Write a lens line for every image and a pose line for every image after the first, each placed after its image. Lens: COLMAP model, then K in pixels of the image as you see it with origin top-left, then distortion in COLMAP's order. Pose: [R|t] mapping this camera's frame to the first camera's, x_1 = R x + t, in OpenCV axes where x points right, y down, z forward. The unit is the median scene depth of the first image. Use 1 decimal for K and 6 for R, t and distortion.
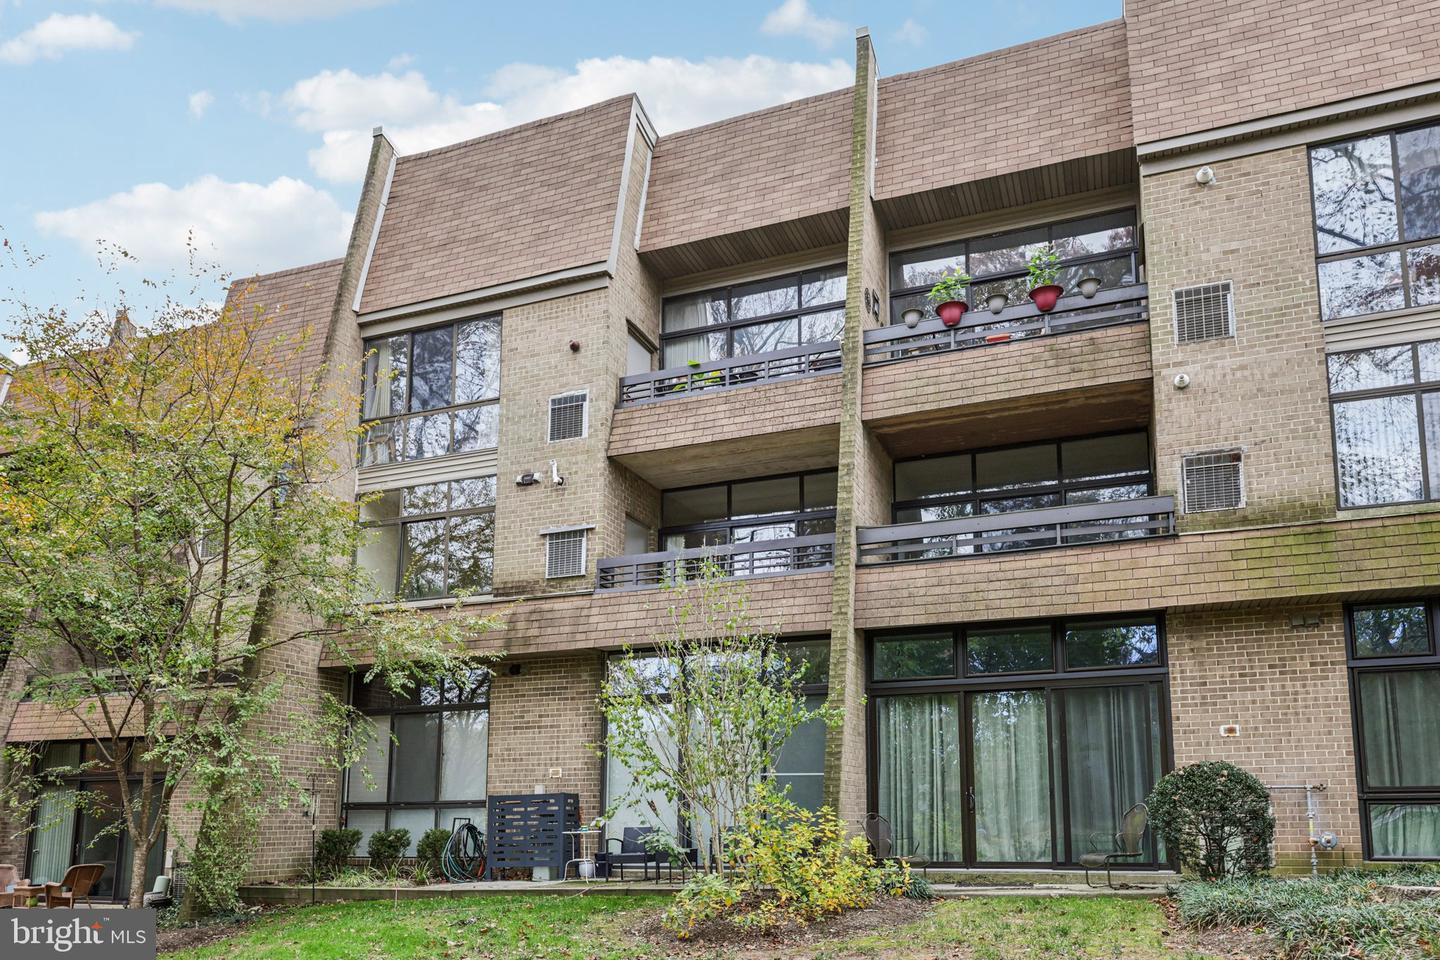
lens RADIAL K [[1074.3, 0, 719.0], [0, 1074.3, 476.6], [0, 0, 1]] dist [0.004143, 0.000498]
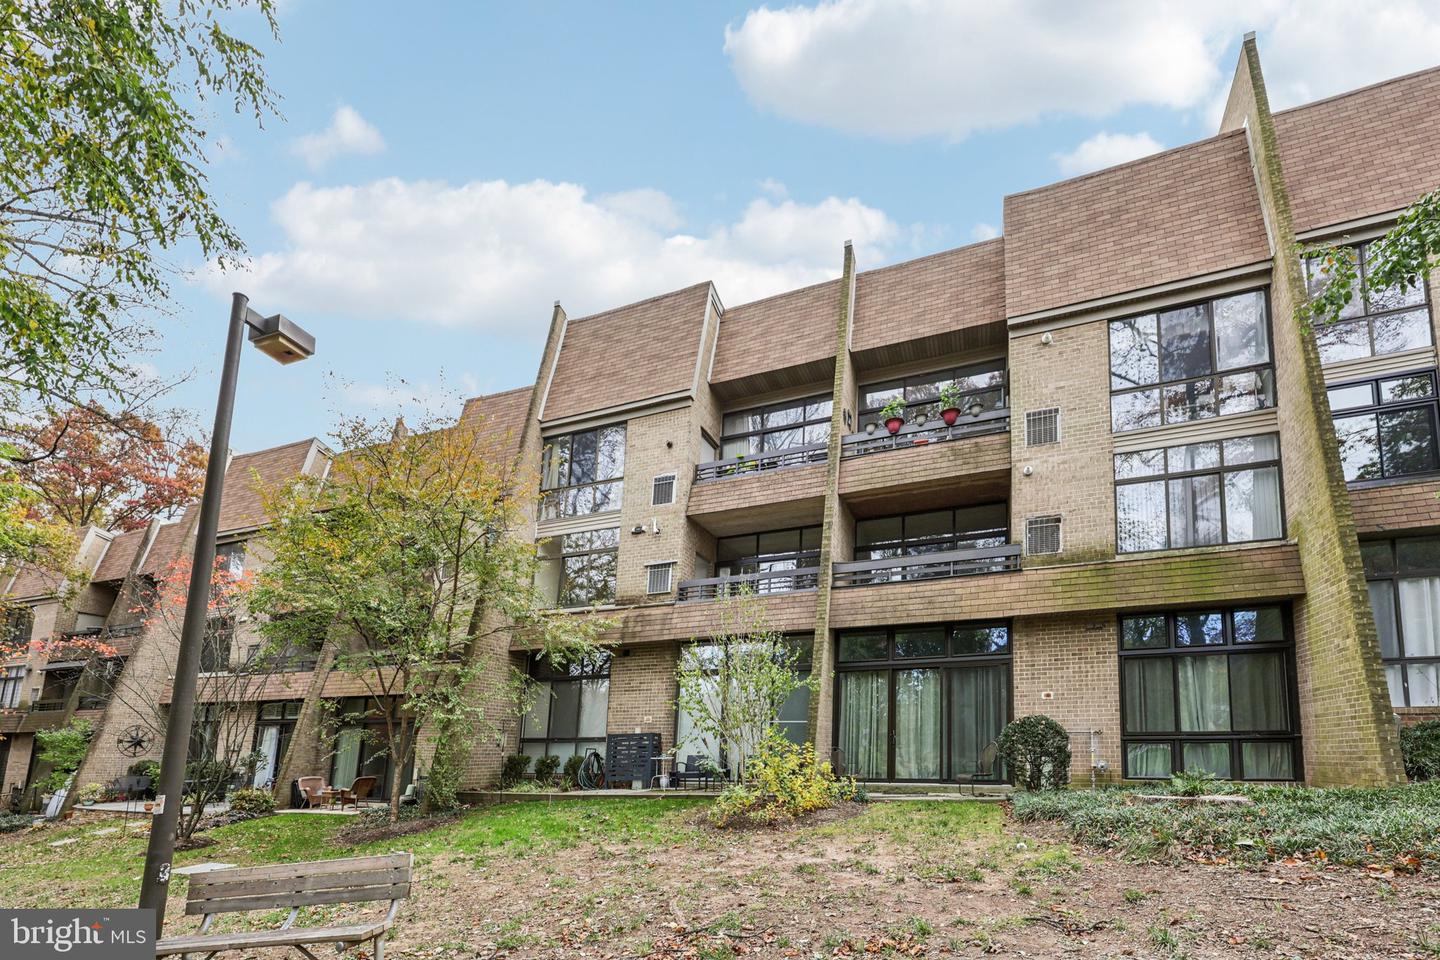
lens RADIAL K [[922.6, 0, 718.1], [0, 922.6, 478.6], [0, 0, 1]] dist [0.007376, 0.000619]
pose [[0.985203, 0.003055, -0.171367, 0.187095], [-0.013359, 0.998168, -0.059009, 0.006357], [0.170873, 0.060425, 0.983439, -0.334757]]
